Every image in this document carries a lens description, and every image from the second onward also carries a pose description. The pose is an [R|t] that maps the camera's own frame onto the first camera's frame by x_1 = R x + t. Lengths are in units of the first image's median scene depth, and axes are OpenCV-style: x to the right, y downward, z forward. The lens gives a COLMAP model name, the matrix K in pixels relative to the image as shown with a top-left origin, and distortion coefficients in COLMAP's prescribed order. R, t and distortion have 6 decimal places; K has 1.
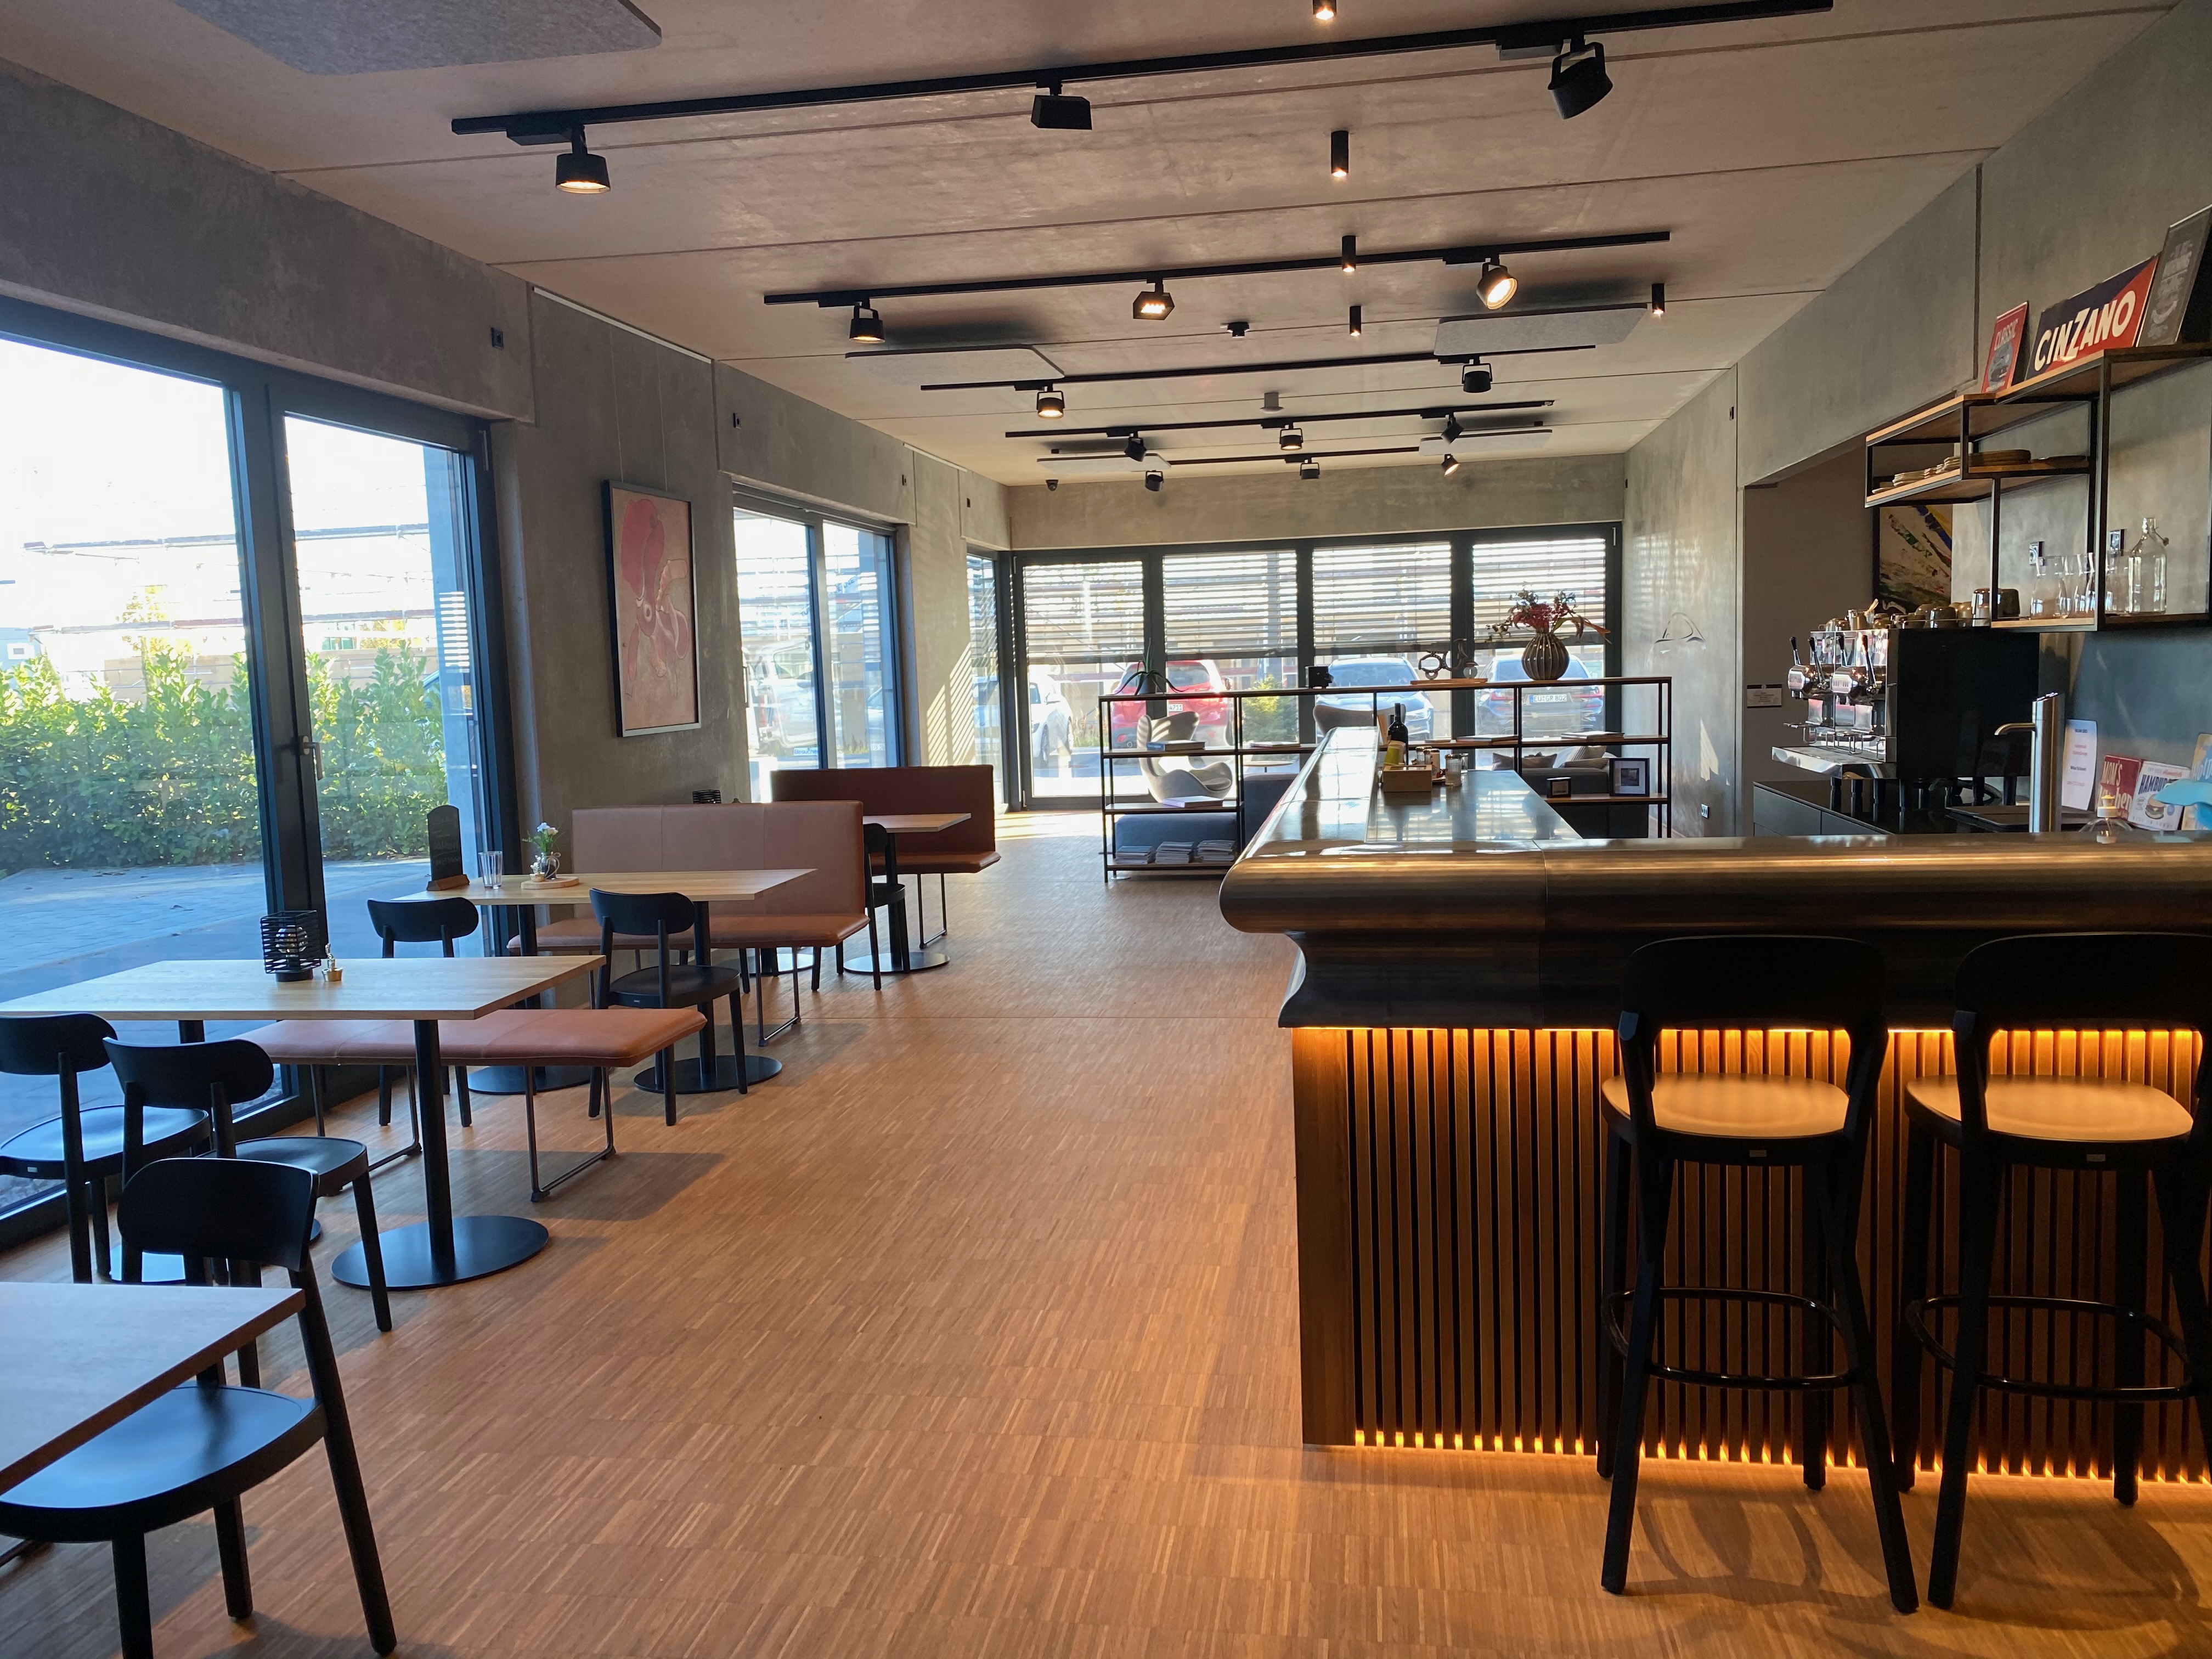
lens RADIAL K [[1677.7, 0, 1109.7], [0, 1677.7, 826.2], [0, 0, 1]] dist [0.012529, 0.001667]
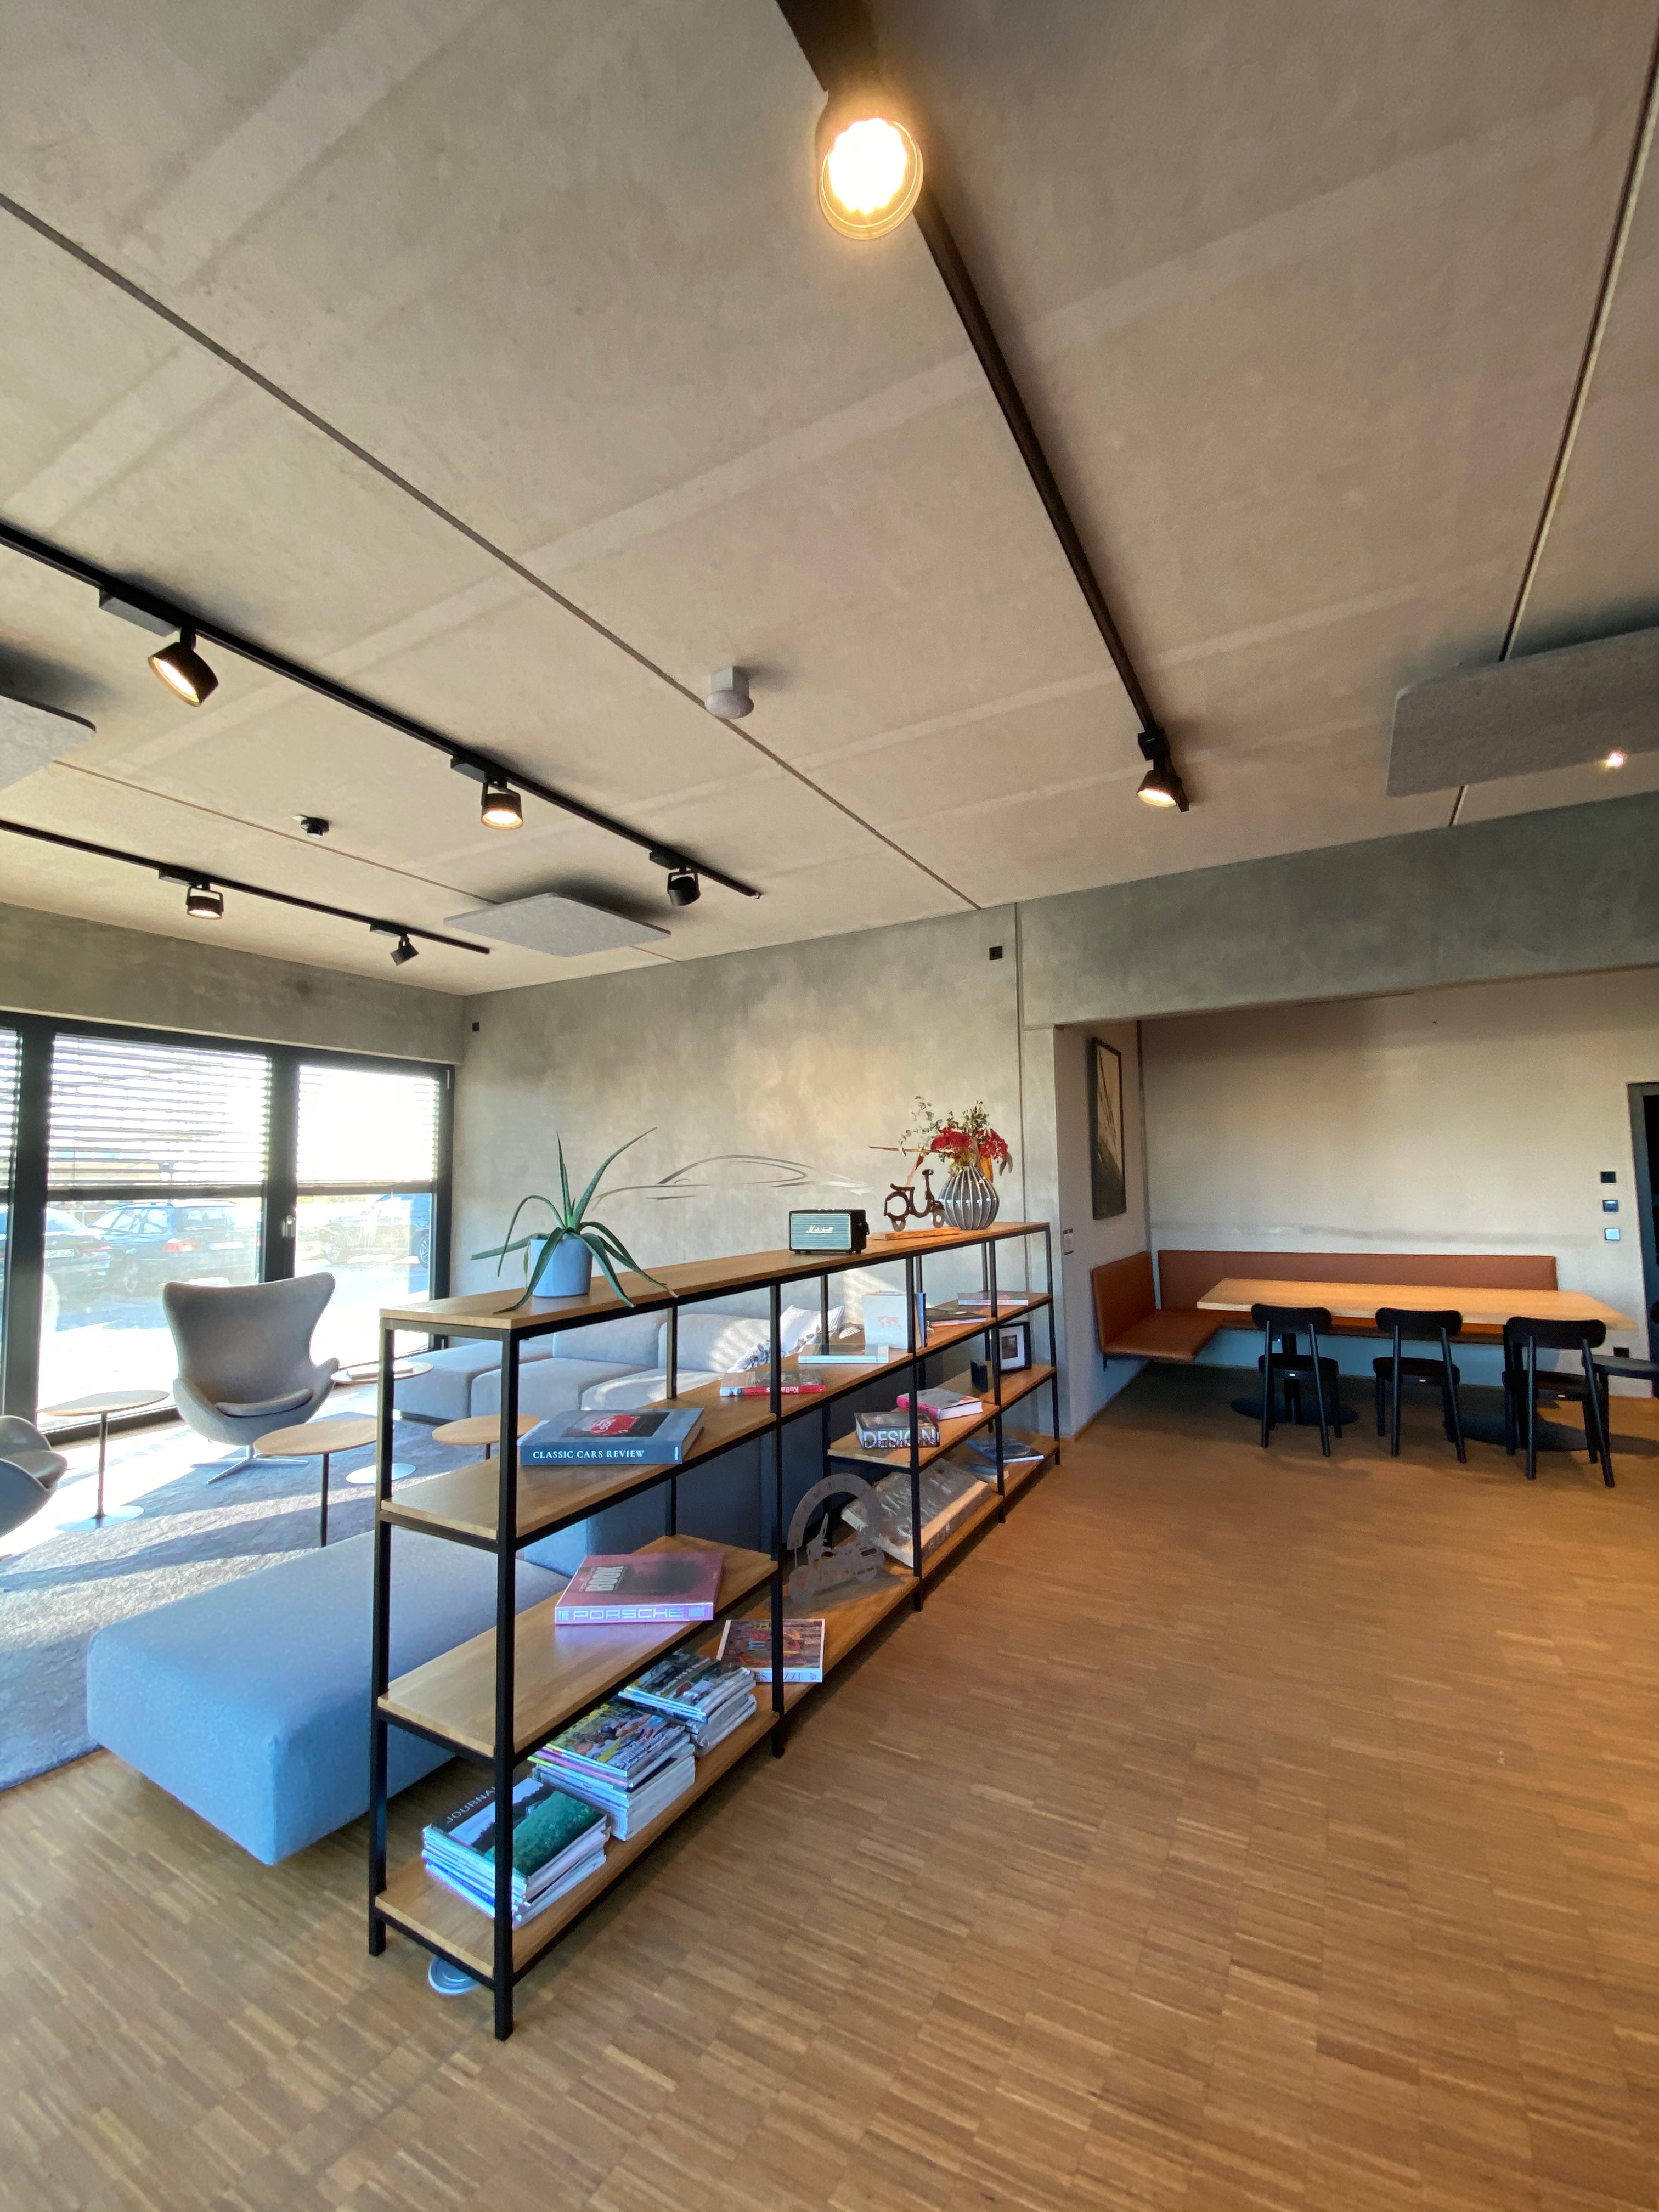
lens RADIAL K [[911.4, 0, 838.6], [0, 911.4, 1108.3], [0, 0, 1]] dist [0.000794, -0.000553]
pose [[0.322601, 0.107600, 0.940399, -0.180947], [0.097786, 0.984413, -0.146182, -0.098336], [-0.941470, 0.139117, 0.307051, 1.049457]]
